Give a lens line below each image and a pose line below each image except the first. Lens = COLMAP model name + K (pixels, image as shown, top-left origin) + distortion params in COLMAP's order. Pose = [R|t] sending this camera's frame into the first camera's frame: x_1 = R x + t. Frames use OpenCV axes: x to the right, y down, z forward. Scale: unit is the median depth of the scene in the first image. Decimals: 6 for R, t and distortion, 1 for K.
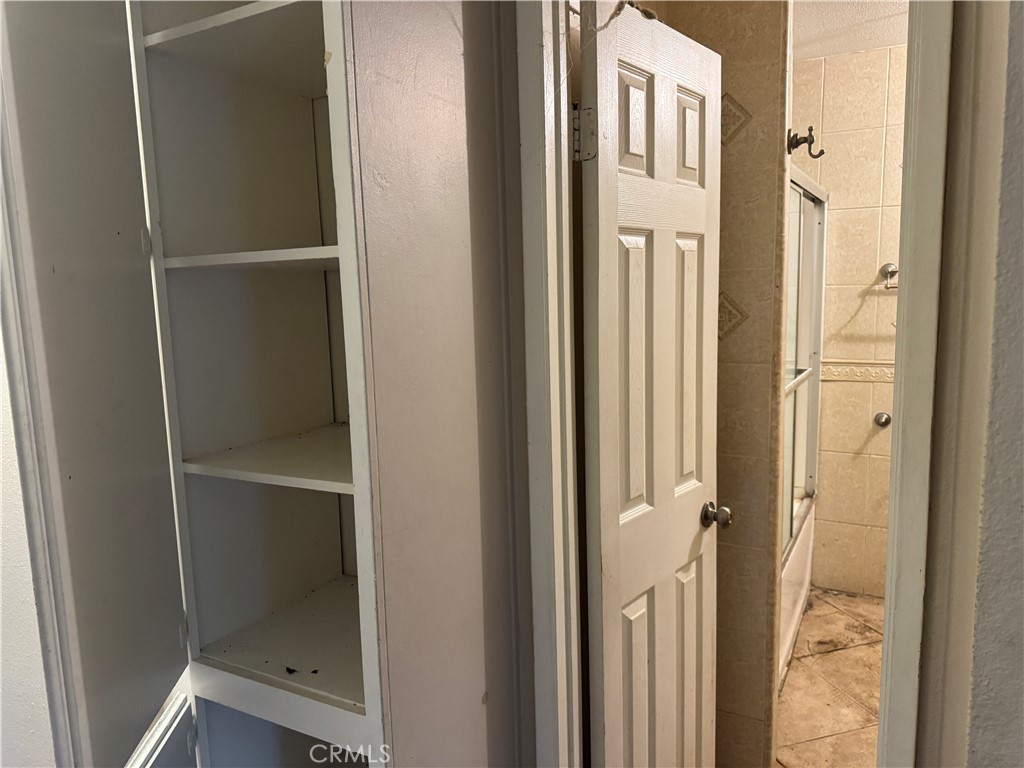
lens RADIAL K [[729.6, 0, 509.5], [0, 729.6, 385.7], [0, 0, 1]] dist [0.036372, -0.044983]
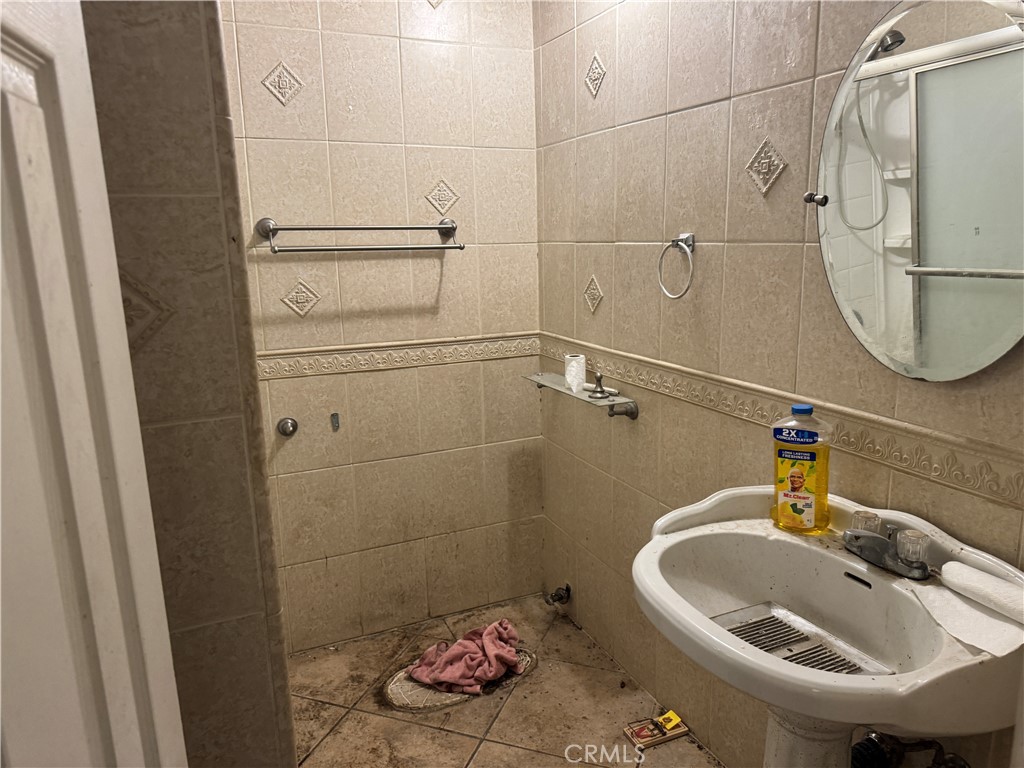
lens RADIAL K [[729.6, 0, 513.6], [0, 729.6, 391.3], [0, 0, 1]] dist [0.036372, -0.044983]
pose [[0.603324, -0.156135, 0.782062, 0.105295], [0.119787, 0.987264, 0.104692, -0.068904], [-0.788448, 0.030518, 0.614344, 0.582803]]
